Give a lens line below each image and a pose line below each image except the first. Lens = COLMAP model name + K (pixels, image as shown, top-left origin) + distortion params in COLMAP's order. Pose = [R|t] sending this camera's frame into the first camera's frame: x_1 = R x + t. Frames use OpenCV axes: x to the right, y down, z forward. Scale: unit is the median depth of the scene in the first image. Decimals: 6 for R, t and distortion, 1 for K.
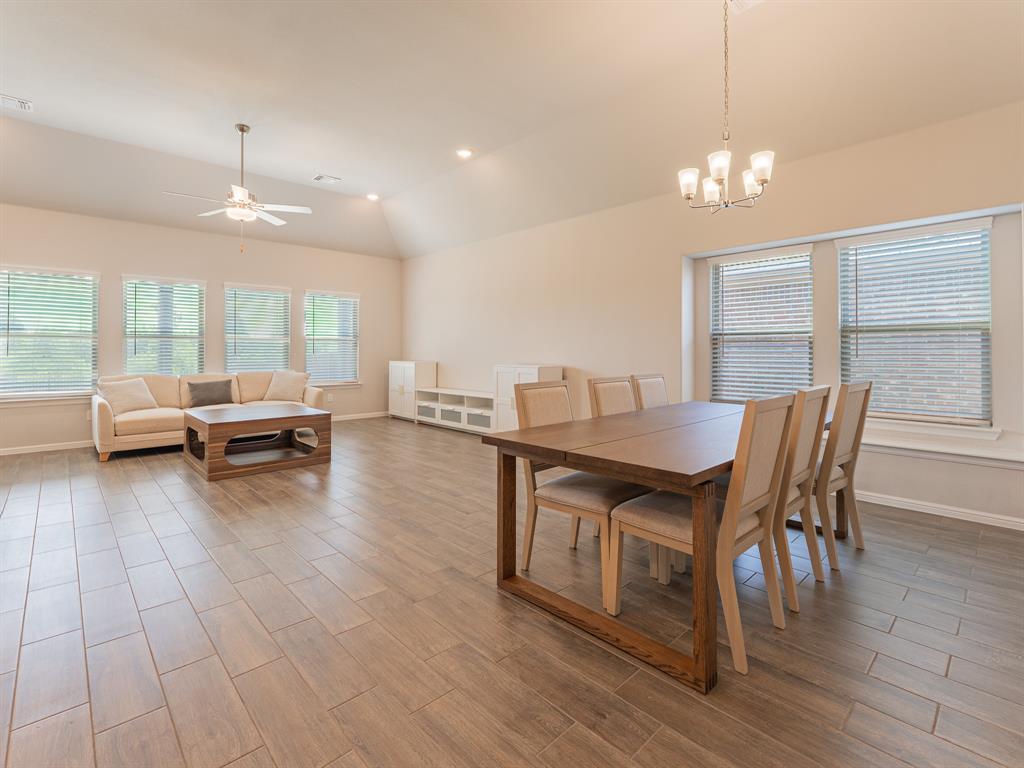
lens RADIAL K [[483.8, 0, 505.2], [0, 483.8, 388.6], [0, 0, 1]] dist [0.004417, -0.002337]
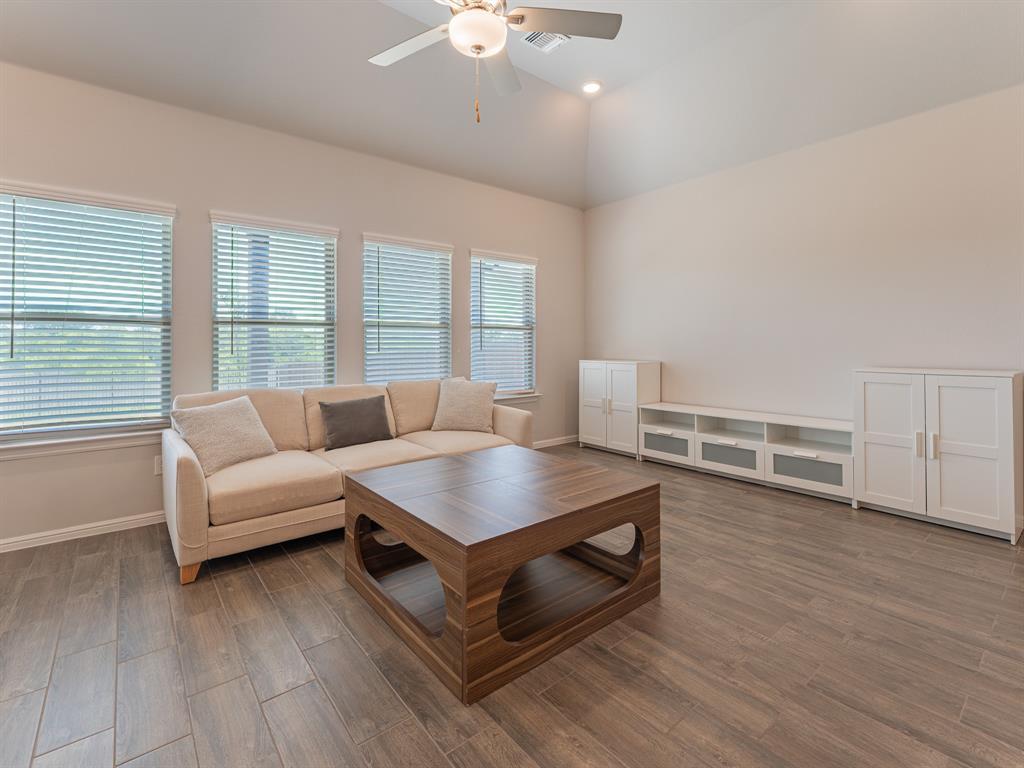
lens RADIAL K [[483.8, 0, 487.5], [0, 483.8, 387.1], [0, 0, 1]] dist [0.004417, -0.002337]
pose [[0.994749, 0.002326, -0.102316, -0.375030], [-0.001605, 0.999973, 0.007122, -0.032305], [0.102330, -0.006921, 0.994726, 0.430007]]
